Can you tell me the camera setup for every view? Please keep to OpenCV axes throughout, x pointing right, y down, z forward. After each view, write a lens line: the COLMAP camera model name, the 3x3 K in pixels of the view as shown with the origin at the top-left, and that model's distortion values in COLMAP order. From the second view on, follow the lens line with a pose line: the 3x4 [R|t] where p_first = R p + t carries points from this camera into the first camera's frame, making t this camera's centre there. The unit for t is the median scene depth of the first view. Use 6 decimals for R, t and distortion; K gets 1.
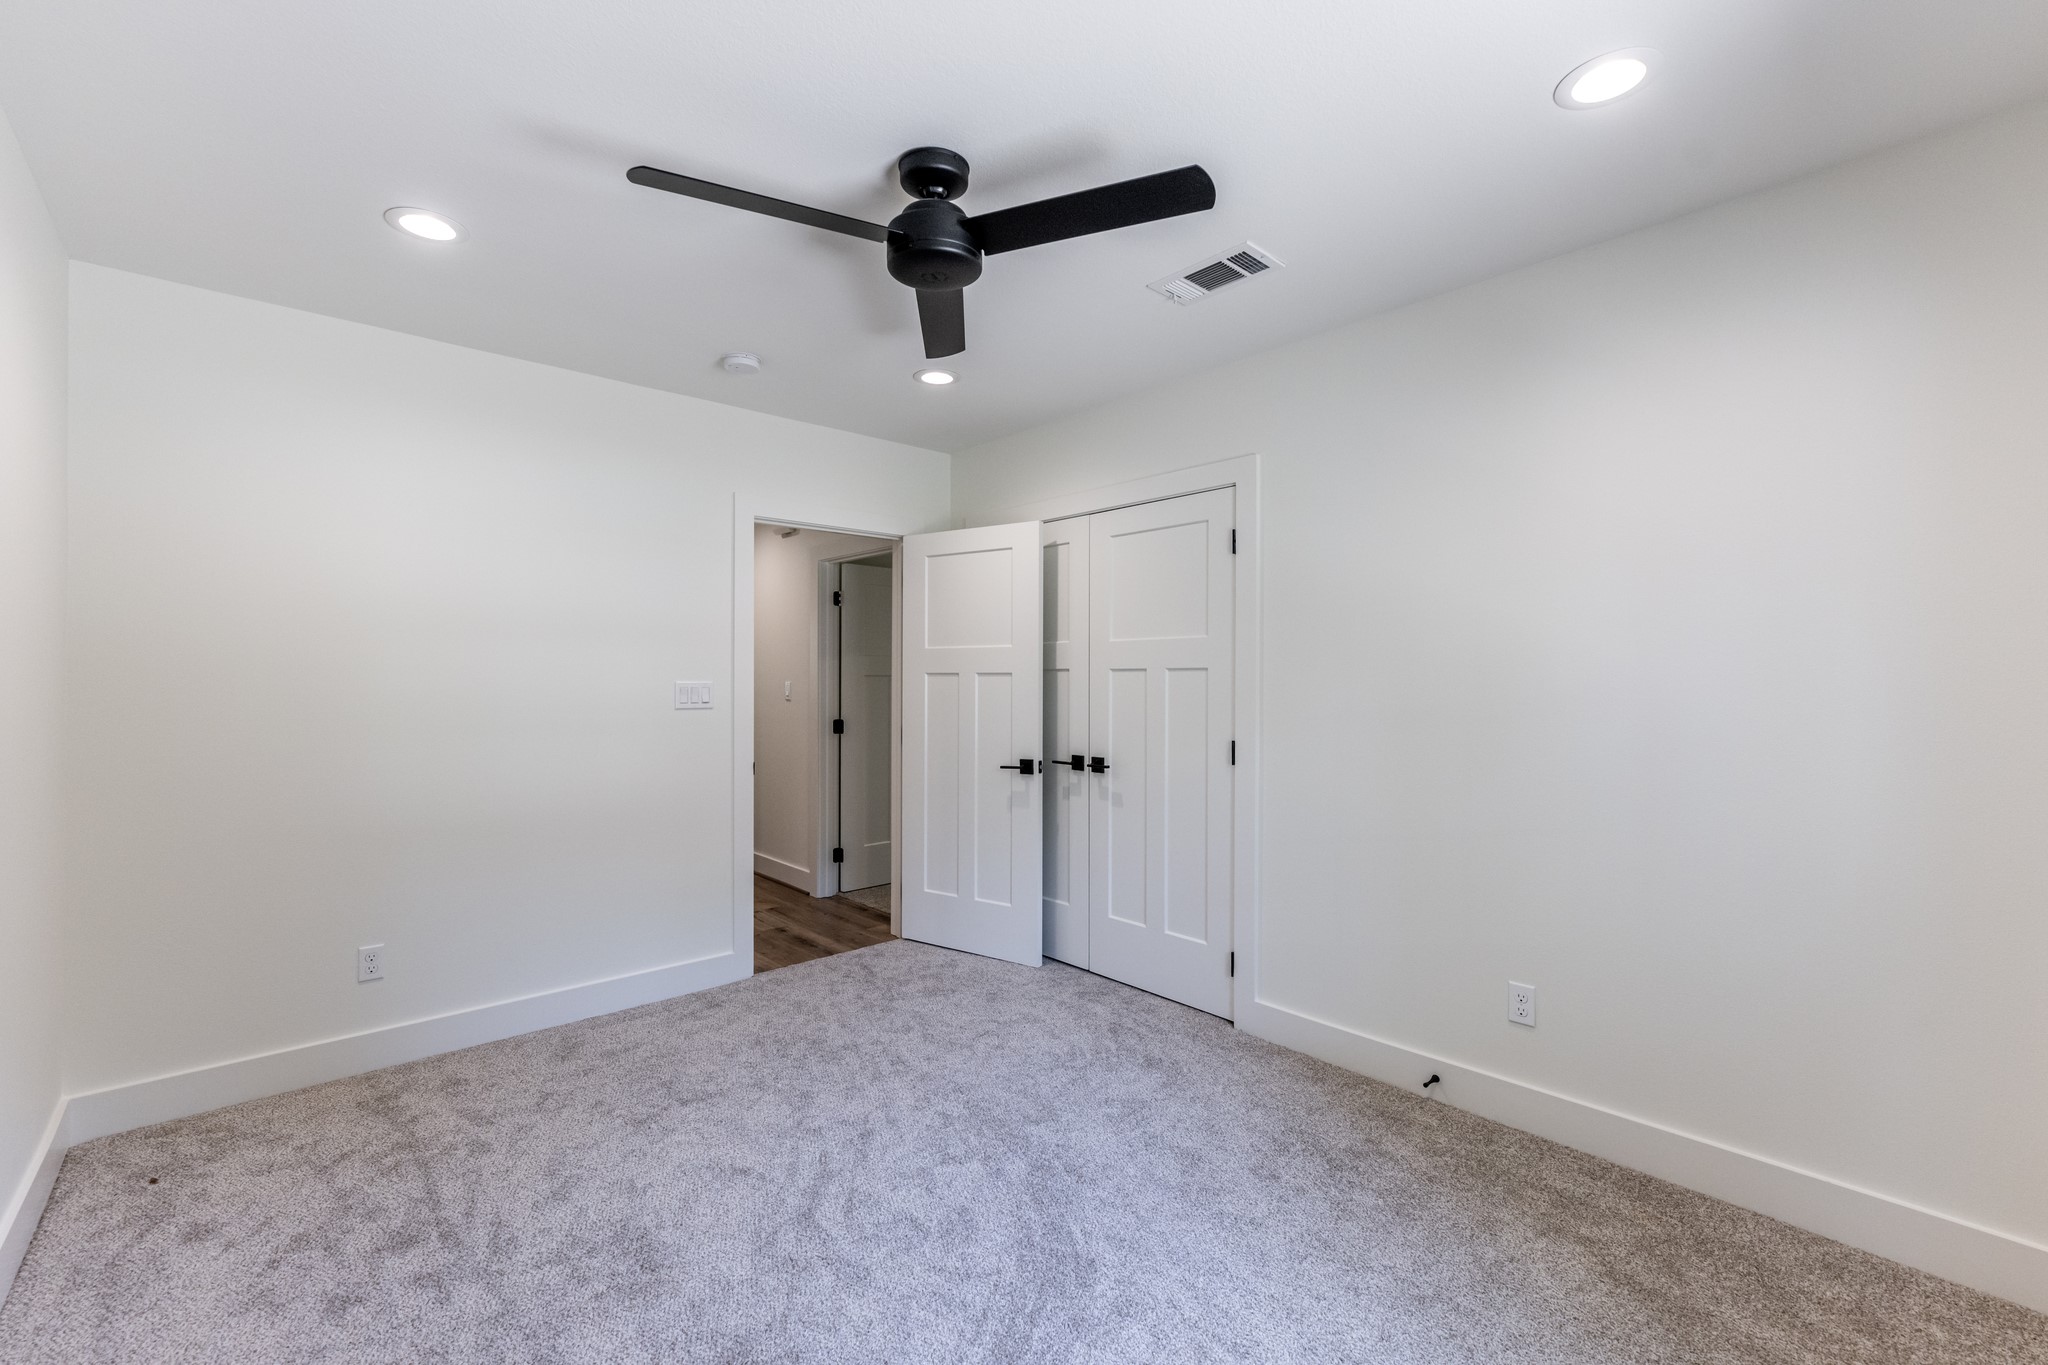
lens RADIAL K [[865.9, 0, 1069.5], [0, 865.9, 679.6], [0, 0, 1]] dist [-0.002060, -0.000144]
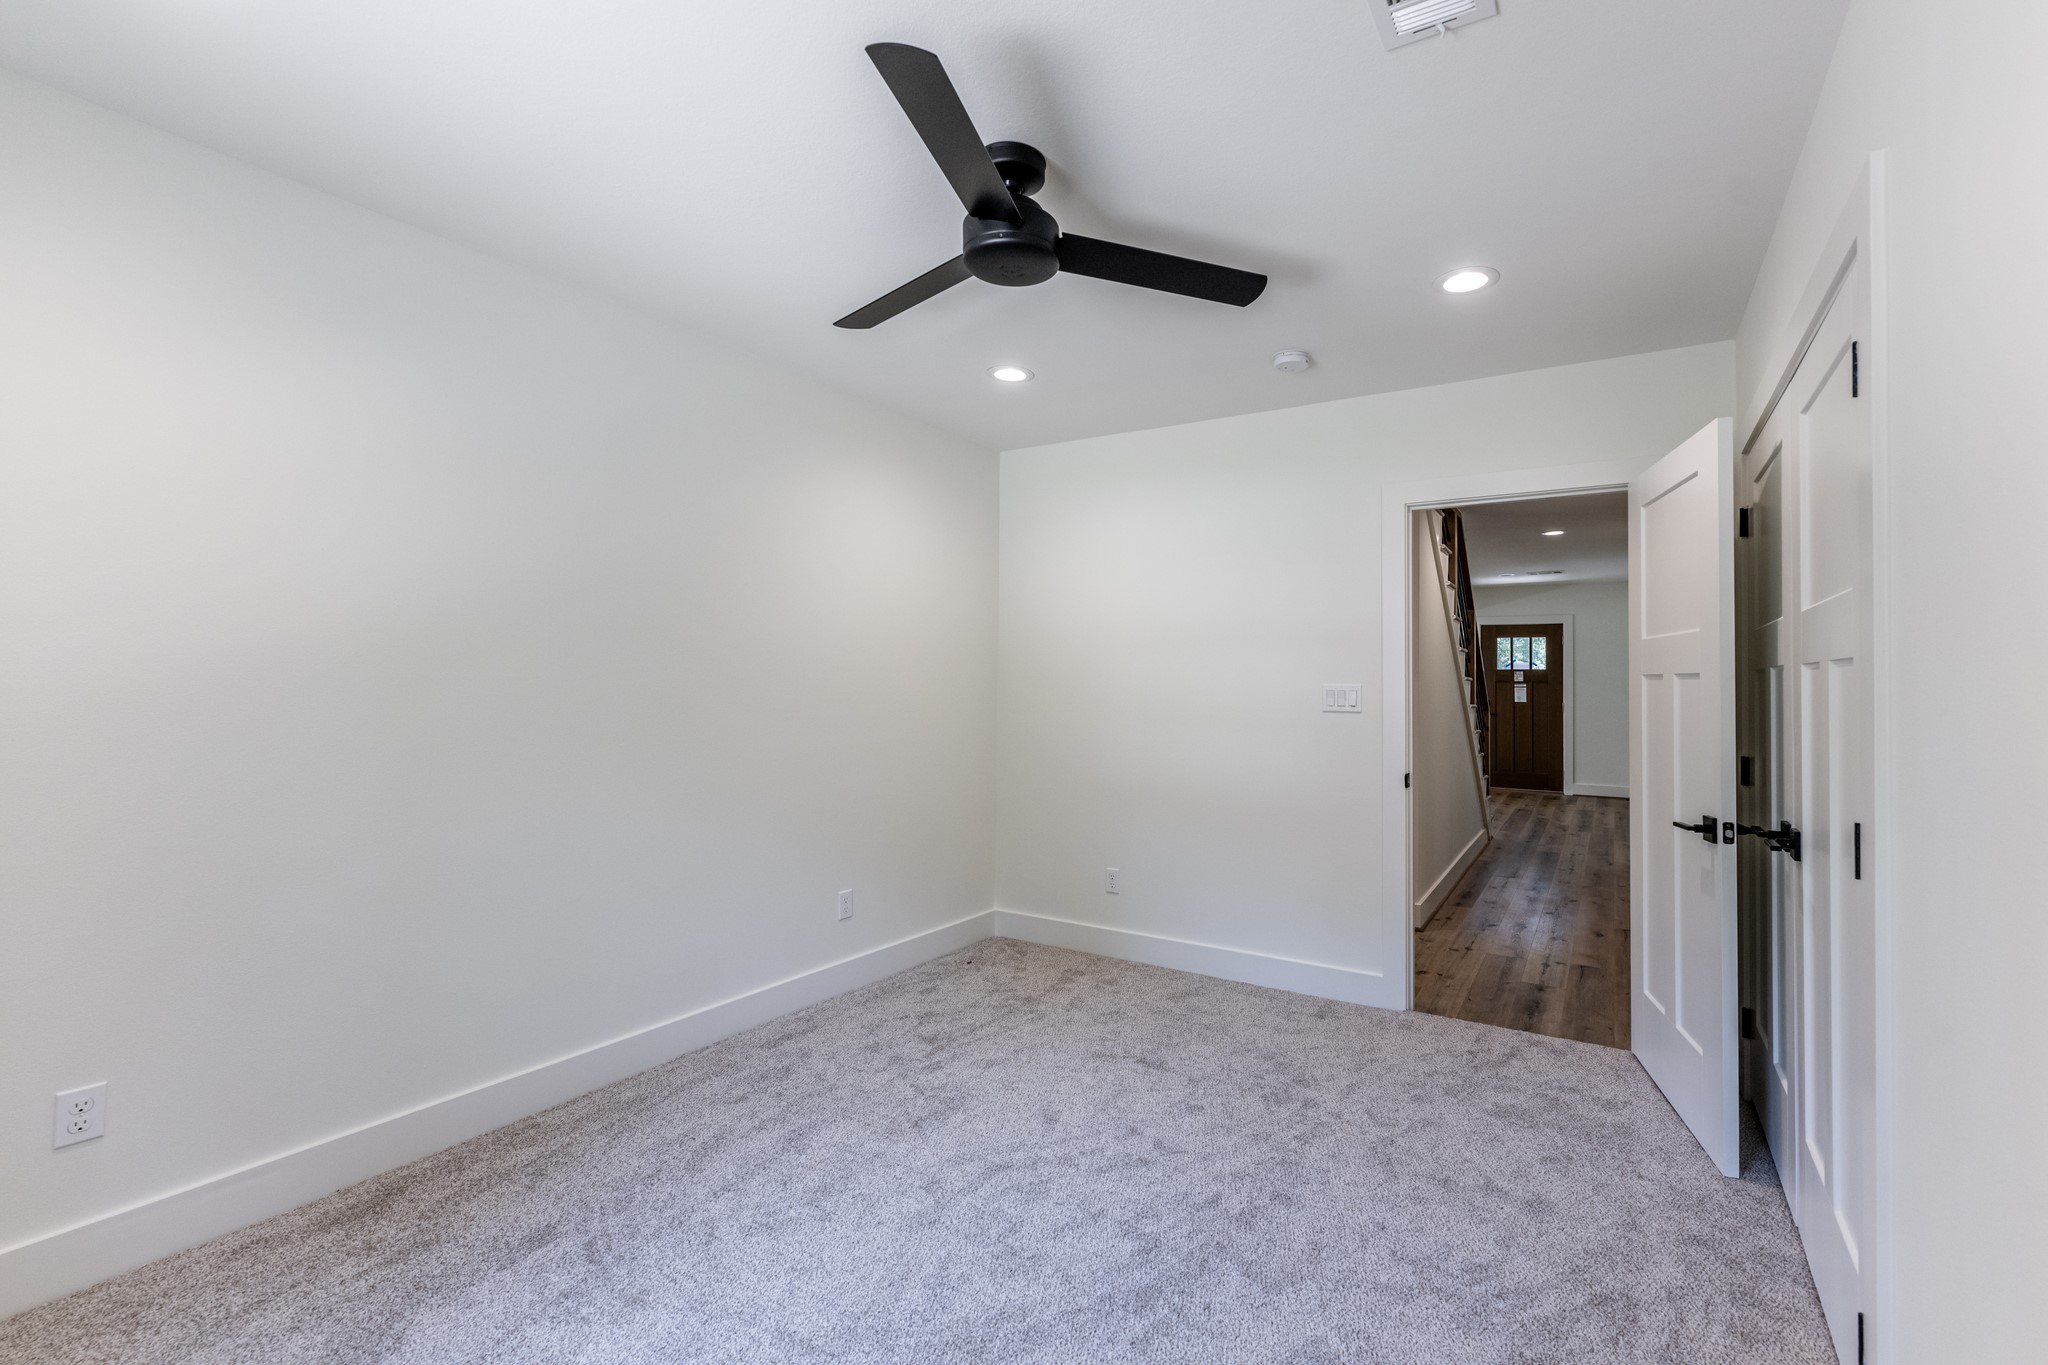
lens RADIAL K [[865.9, 0, 1069.5], [0, 865.9, 679.6], [0, 0, 1]] dist [-0.002060, -0.000144]
pose [[0.273228, -0.000921, -0.961949, 0.502513], [-0.010186, 0.999941, -0.003851, 0.004564], [0.961895, 0.010851, 0.273202, 0.509366]]
